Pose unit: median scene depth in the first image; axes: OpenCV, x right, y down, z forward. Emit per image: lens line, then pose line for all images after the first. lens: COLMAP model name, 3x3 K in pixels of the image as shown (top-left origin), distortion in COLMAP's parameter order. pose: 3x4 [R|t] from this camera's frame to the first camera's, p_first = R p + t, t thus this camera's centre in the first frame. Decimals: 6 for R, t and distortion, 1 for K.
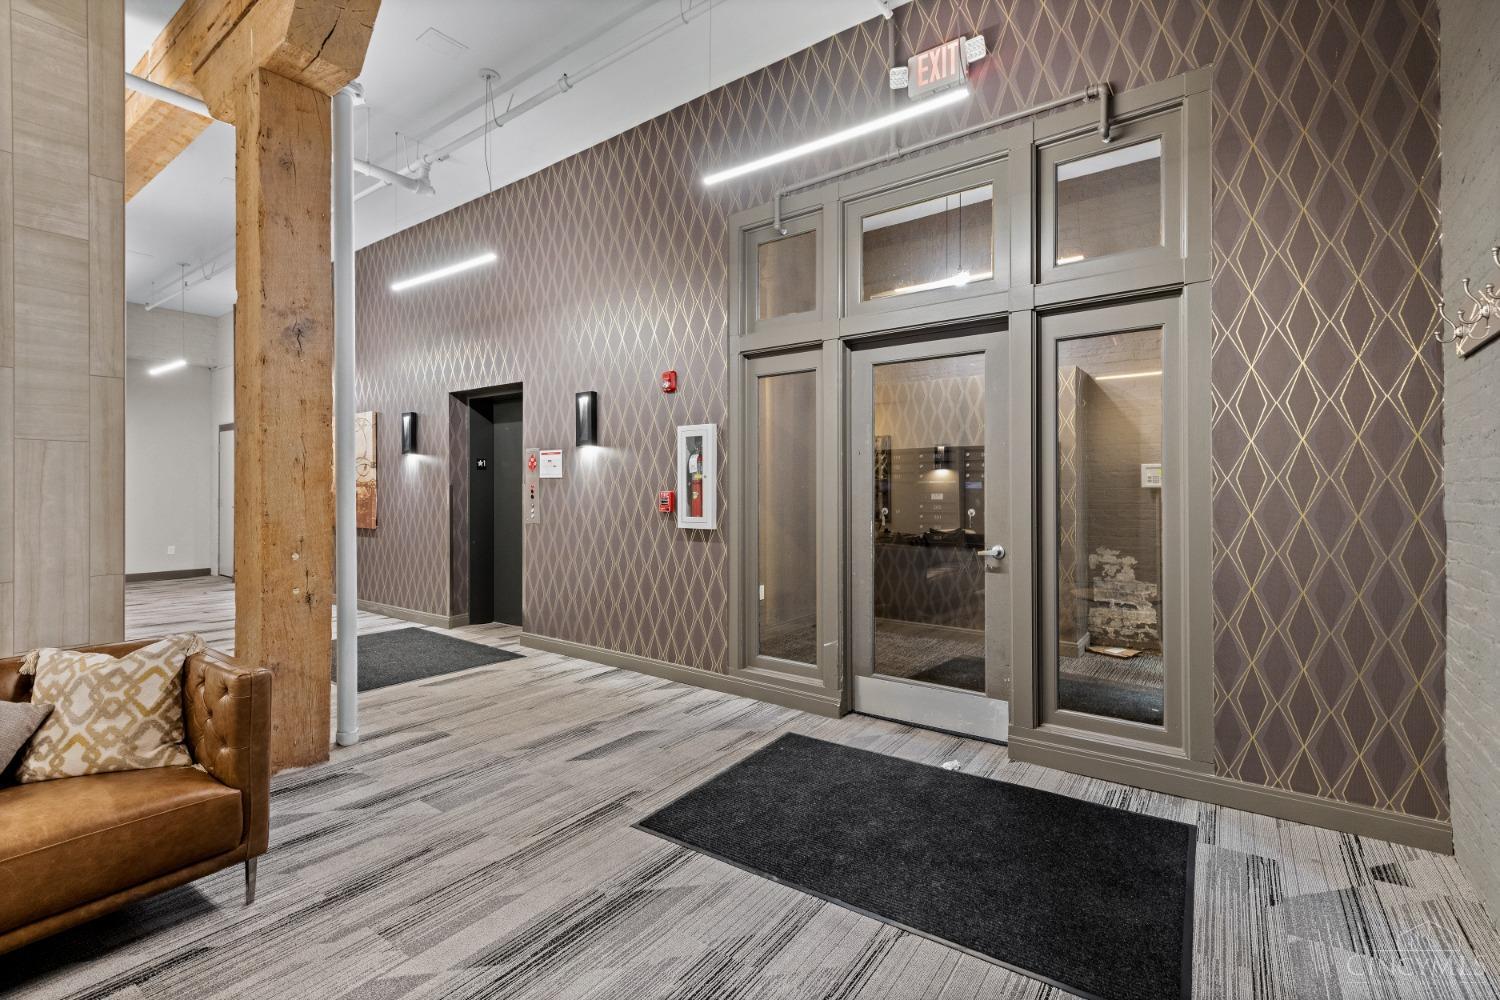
lens RADIAL K [[656.2, 0, 760.3], [0, 656.2, 492.7], [0, 0, 1]] dist [0.005676, -0.000097]
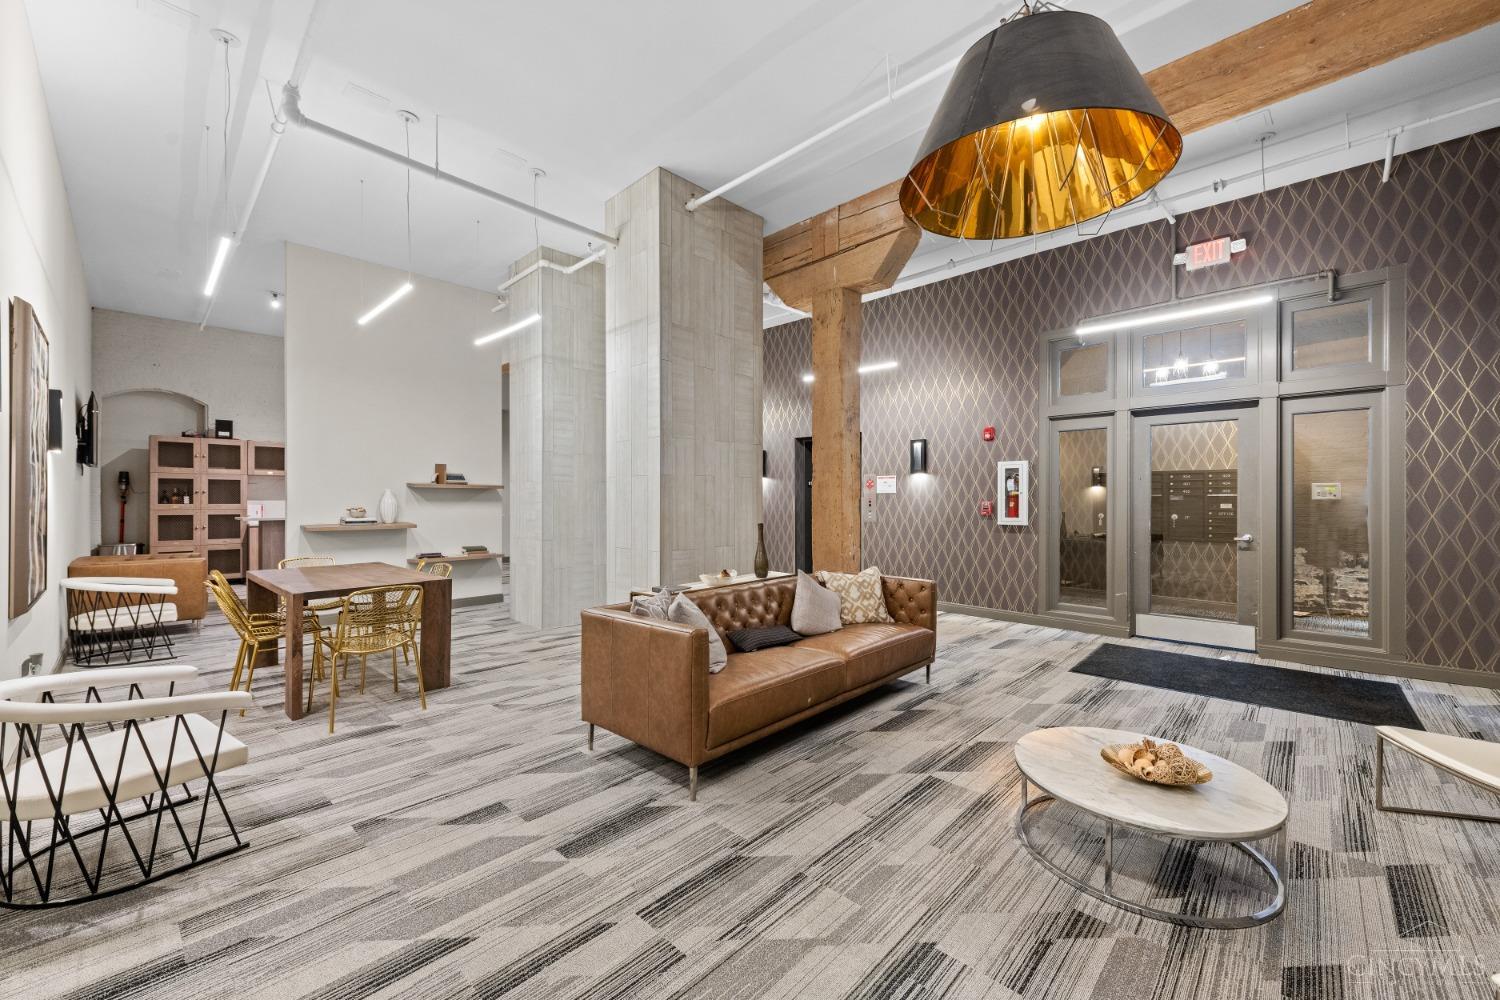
lens RADIAL K [[586.4, 0, 738.0], [0, 586.4, 505.3], [0, 0, 1]] dist [0.002270, -0.001481]
pose [[0.988784, 0.002714, -0.149330, -0.611269], [-0.002025, 0.999987, 0.004764, 0.000512], [0.149341, -0.004408, 0.988776, -0.595236]]
